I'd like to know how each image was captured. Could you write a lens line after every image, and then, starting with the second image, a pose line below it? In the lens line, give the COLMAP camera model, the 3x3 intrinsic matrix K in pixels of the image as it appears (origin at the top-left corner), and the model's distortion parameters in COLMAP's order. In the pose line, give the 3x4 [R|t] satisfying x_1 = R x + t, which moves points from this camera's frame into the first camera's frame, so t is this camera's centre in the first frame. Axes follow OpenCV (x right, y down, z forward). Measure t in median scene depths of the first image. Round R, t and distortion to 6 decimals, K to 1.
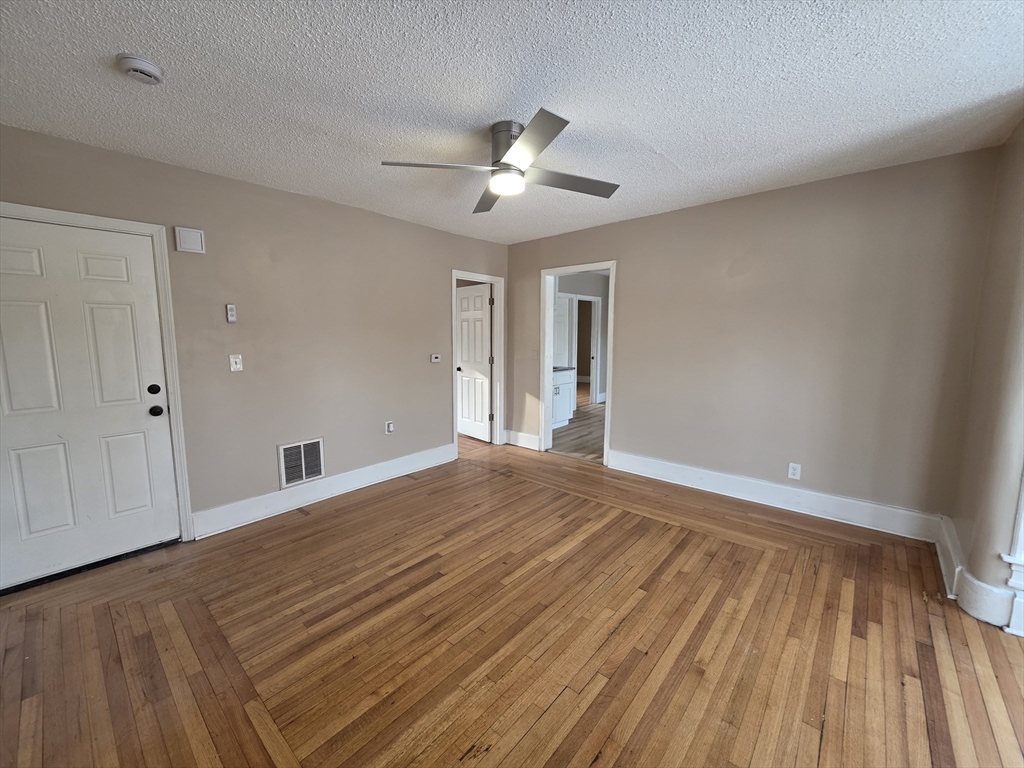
lens RADIAL K [[407.4, 0, 508.0], [0, 407.4, 378.4], [0, 0, 1]] dist [0.005147, -0.000153]
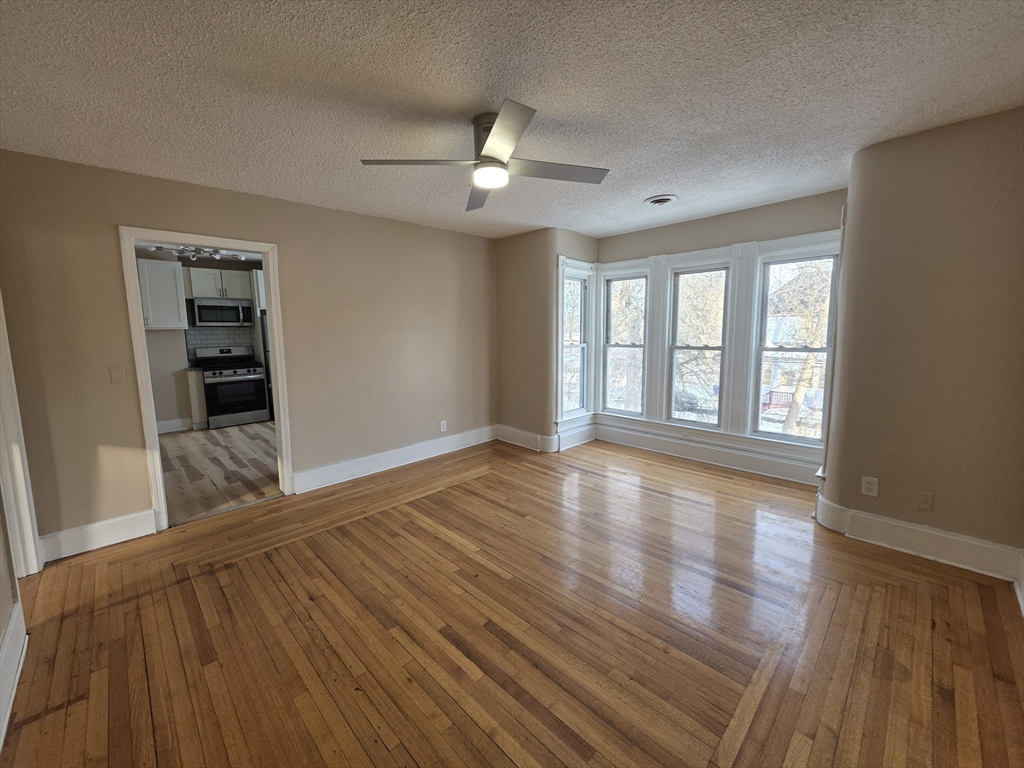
lens RADIAL K [[407.4, 0, 508.0], [0, 407.4, 378.4], [0, 0, 1]] dist [0.005147, -0.000153]
pose [[0.075378, -0.120031, 0.989904, -0.860481], [0.128997, 0.985561, 0.109681, -0.085154], [-0.988776, 0.119427, 0.089773, 0.777498]]
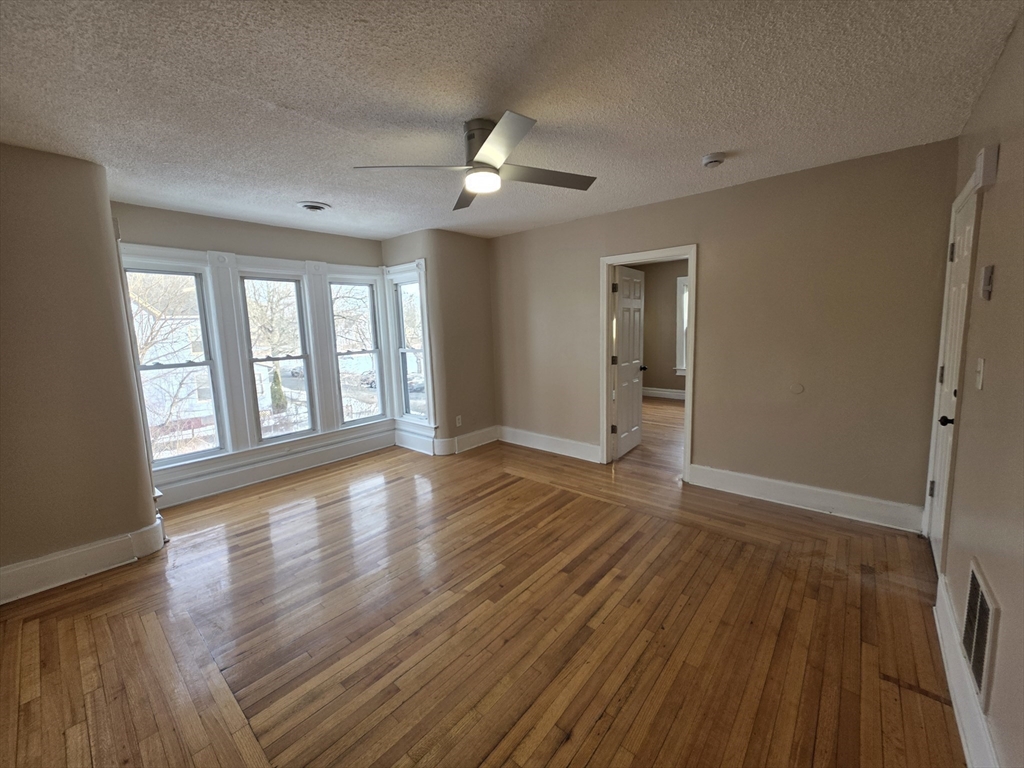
lens RADIAL K [[407.4, 0, 508.0], [0, 407.4, 378.4], [0, 0, 1]] dist [0.005147, -0.000153]
pose [[-0.999443, 0.033257, -0.002937, -0.035257], [0.031579, 0.970223, 0.240147, -0.209535], [0.010836, 0.239920, -0.970732, 1.742984]]
